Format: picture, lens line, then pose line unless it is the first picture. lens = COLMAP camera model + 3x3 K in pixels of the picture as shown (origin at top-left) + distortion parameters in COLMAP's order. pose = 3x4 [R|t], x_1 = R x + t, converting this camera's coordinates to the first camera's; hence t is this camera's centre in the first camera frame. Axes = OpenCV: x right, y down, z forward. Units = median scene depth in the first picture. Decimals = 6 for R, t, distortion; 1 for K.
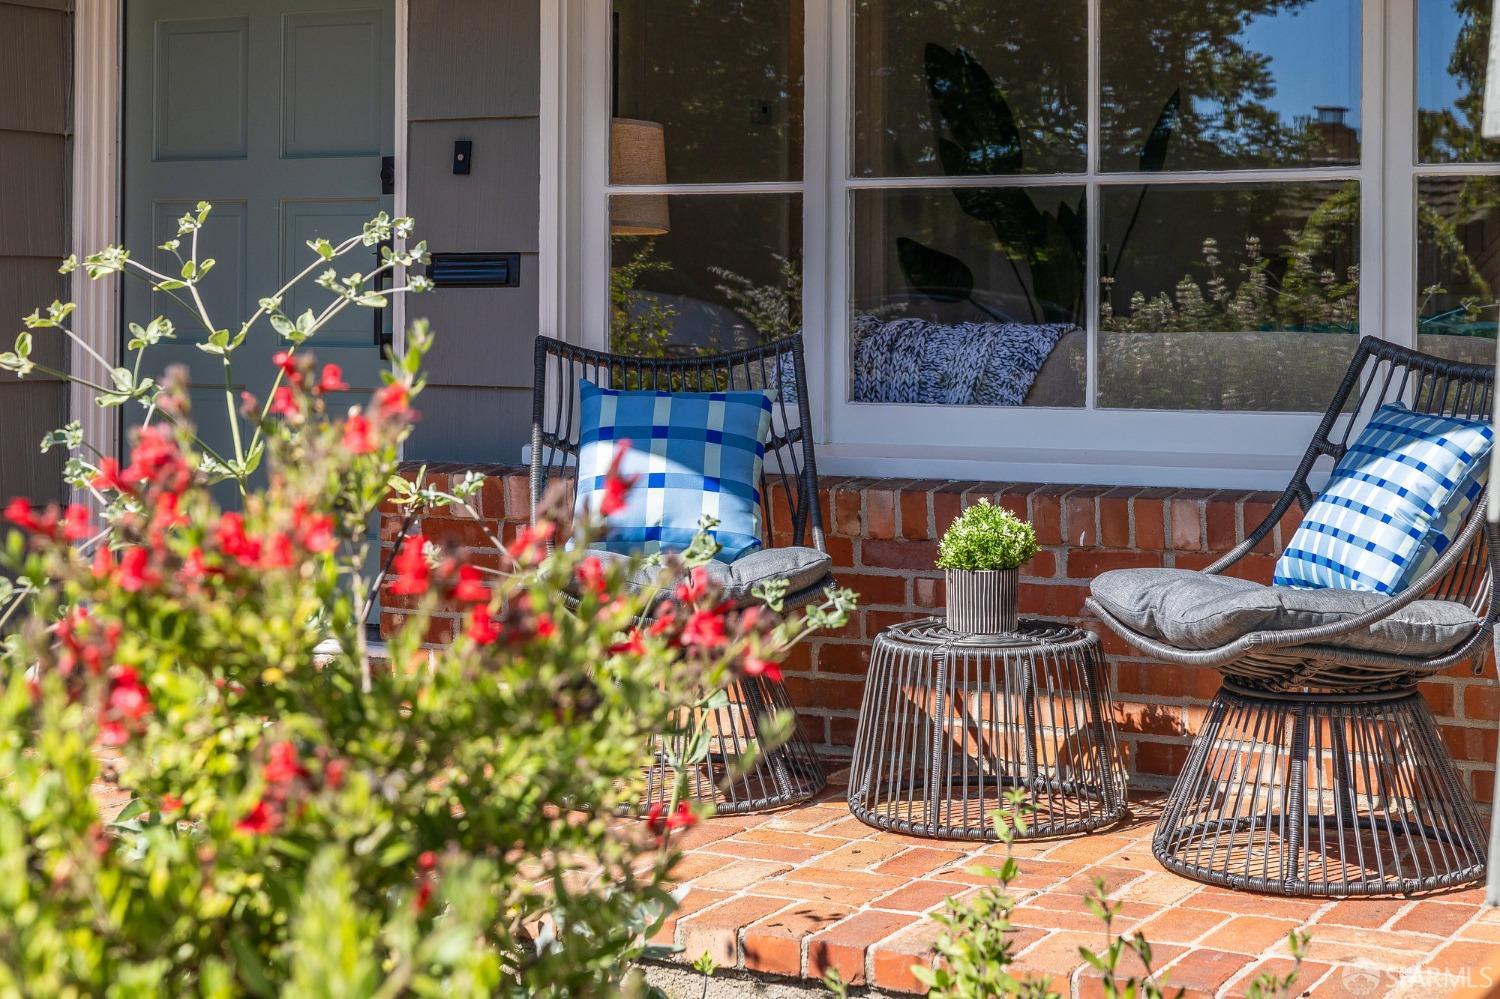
lens RADIAL K [[2624.0, 0, 746.5], [0, 2624.0, 500.9], [0, 0, 1]] dist [0.169629, 0.000000]
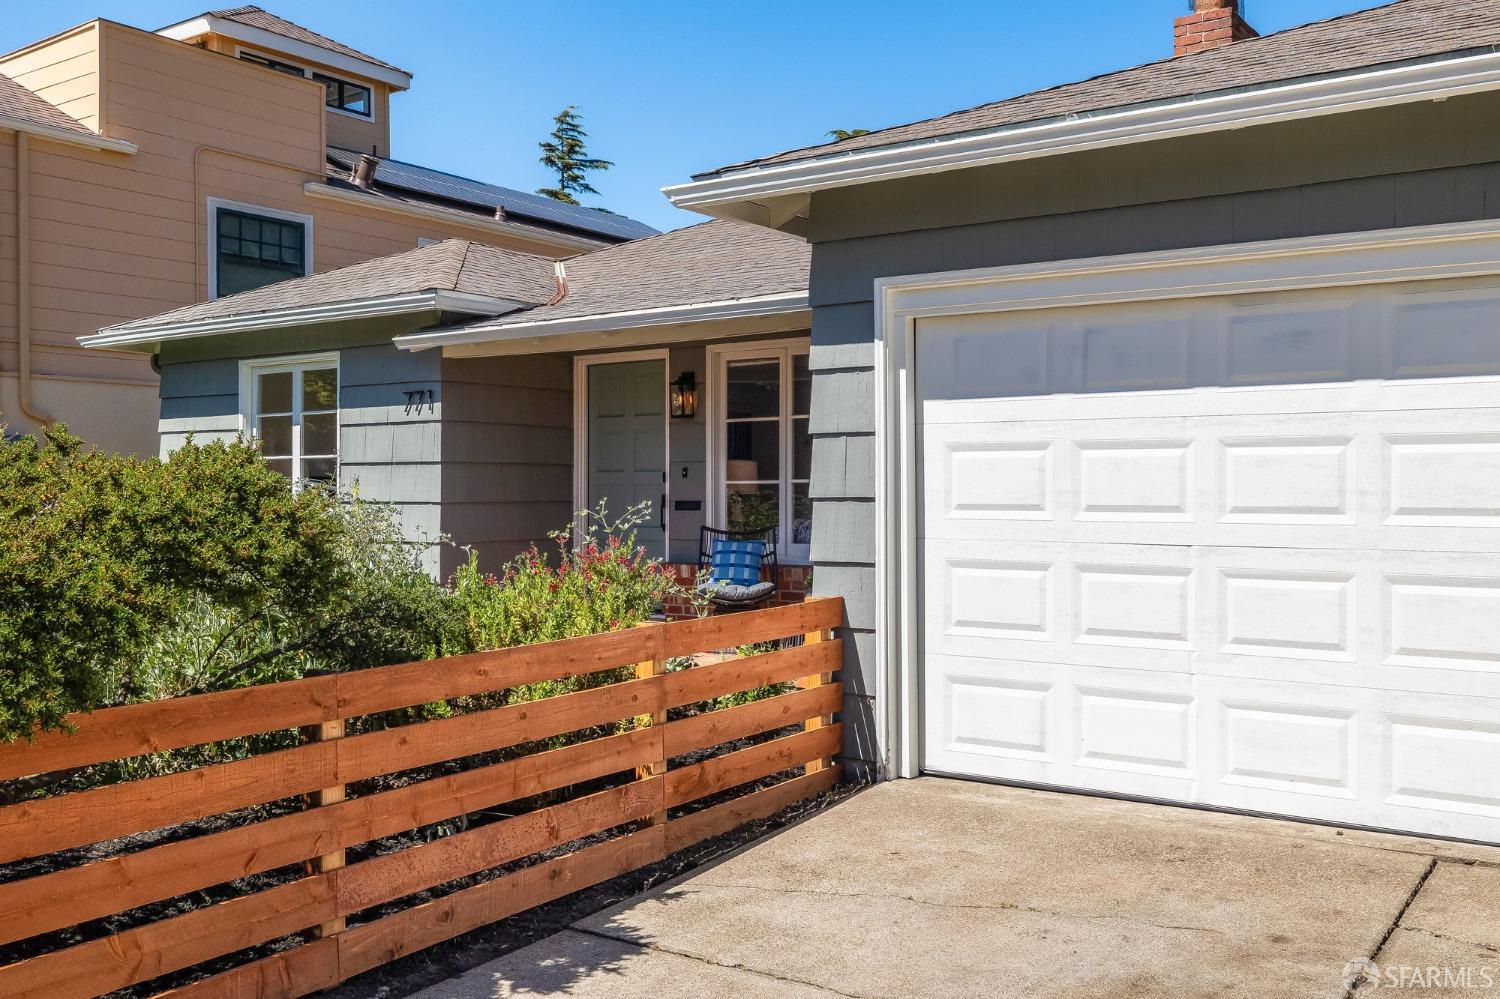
lens RADIAL K [[1311.4, 0, 753.1], [0, 1311.4, 497.4], [0, 0, 1]] dist [0.004453, 0.020604]
pose [[0.994585, -0.011755, -0.103258, 0.176506], [0.003721, 0.996974, -0.077652, 0.037266], [0.103858, 0.076847, 0.991619, -0.757469]]
